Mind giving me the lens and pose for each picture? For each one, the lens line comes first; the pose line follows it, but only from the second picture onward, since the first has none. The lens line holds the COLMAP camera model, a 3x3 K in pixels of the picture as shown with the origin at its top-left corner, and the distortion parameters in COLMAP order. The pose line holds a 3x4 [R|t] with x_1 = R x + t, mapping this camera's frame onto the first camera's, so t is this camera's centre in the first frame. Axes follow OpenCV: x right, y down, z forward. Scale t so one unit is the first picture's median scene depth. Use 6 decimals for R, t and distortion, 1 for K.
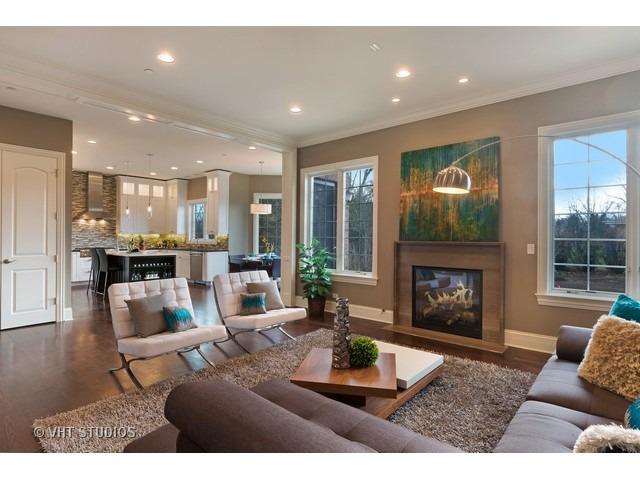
lens RADIAL K [[344.9, 0, 317.8], [0, 344.9, 233.5], [0, 0, 1]] dist [-0.002622, -0.001517]
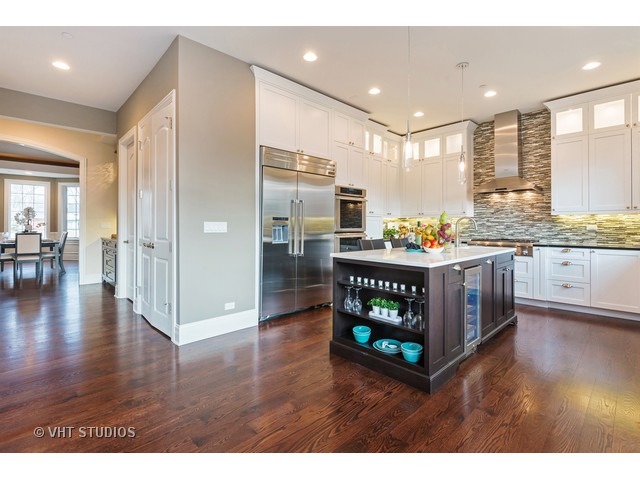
lens RADIAL K [[306.7, 0, 323.0], [0, 306.7, 222.9], [0, 0, 1]] dist [-0.001239, -0.000692]
pose [[-0.082939, -0.012382, -0.996478, -0.087556], [0.006798, 0.999893, -0.012990, 0.017440], [0.996531, -0.007852, -0.082846, 0.709191]]
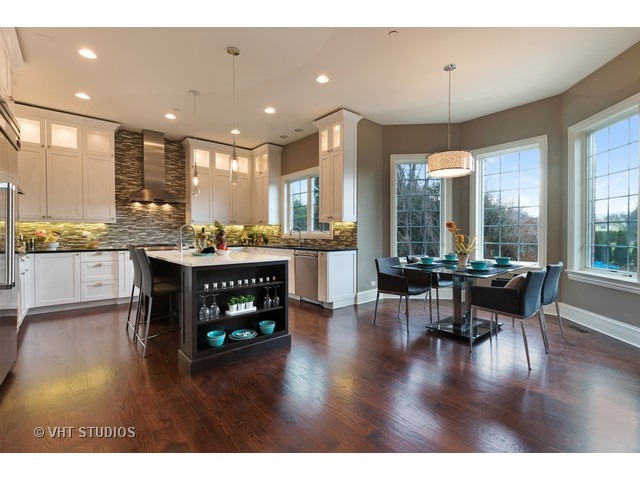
lens RADIAL K [[292.1, 0, 322.8], [0, 292.1, 237.4], [0, 0, 1]] dist [-0.000323, -0.001424]
pose [[0.990454, -0.004455, -0.137770, -0.236820], [0.007470, 0.999744, 0.021379, 0.017307], [0.137639, -0.022204, 0.990234, 0.466784]]
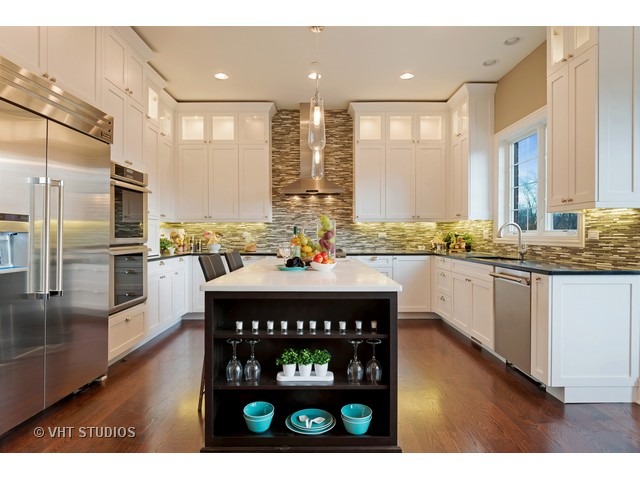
lens RADIAL K [[382.8, 0, 321.9], [0, 382.8, 236.9], [0, 0, 1]] dist [-0.000533, -0.002933]
pose [[0.661779, -0.000272, -0.749699, -0.196011], [0.010114, 0.999912, 0.008565, 0.017888], [0.749631, -0.013251, 0.661723, 0.611106]]
